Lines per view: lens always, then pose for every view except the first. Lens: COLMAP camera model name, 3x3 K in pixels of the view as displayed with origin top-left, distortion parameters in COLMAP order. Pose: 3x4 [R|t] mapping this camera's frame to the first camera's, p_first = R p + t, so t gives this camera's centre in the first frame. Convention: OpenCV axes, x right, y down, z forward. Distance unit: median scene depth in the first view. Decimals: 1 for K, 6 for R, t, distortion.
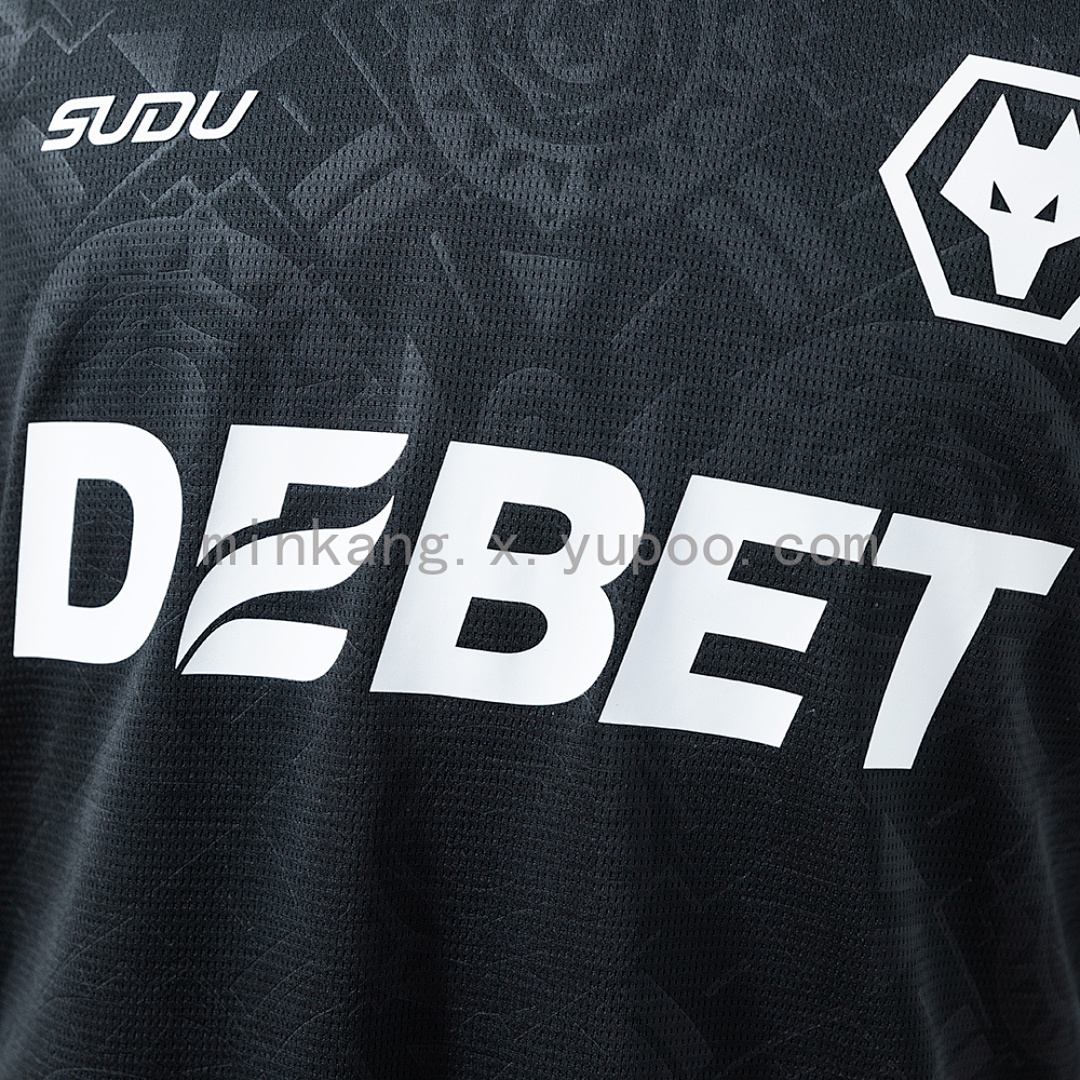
lens RADIAL K [[2746.7, 0, 486.3], [0, 2746.7, 591.4], [0, 0, 1]] dist [0.041776, 0.000000]
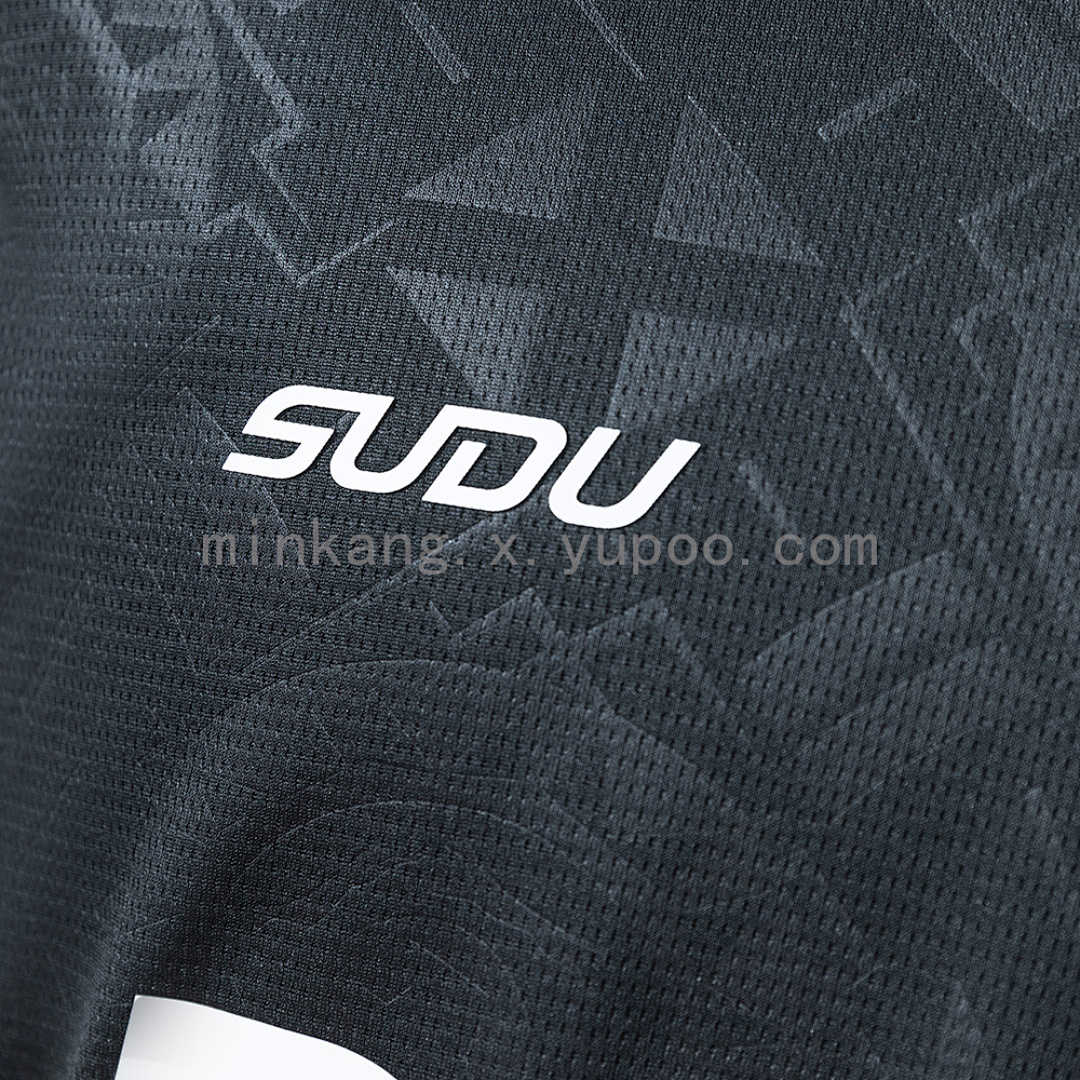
lens RADIAL K [[2746.7, 0, 538.6], [0, 2746.7, 539.3], [0, 0, 1]] dist [0.041776, 0.000000]
pose [[0.984969, 0.110758, 0.132546, -0.173793], [-0.119923, 0.990765, 0.063267, -0.190667], [-0.124315, -0.078211, 0.989156, 0.503098]]
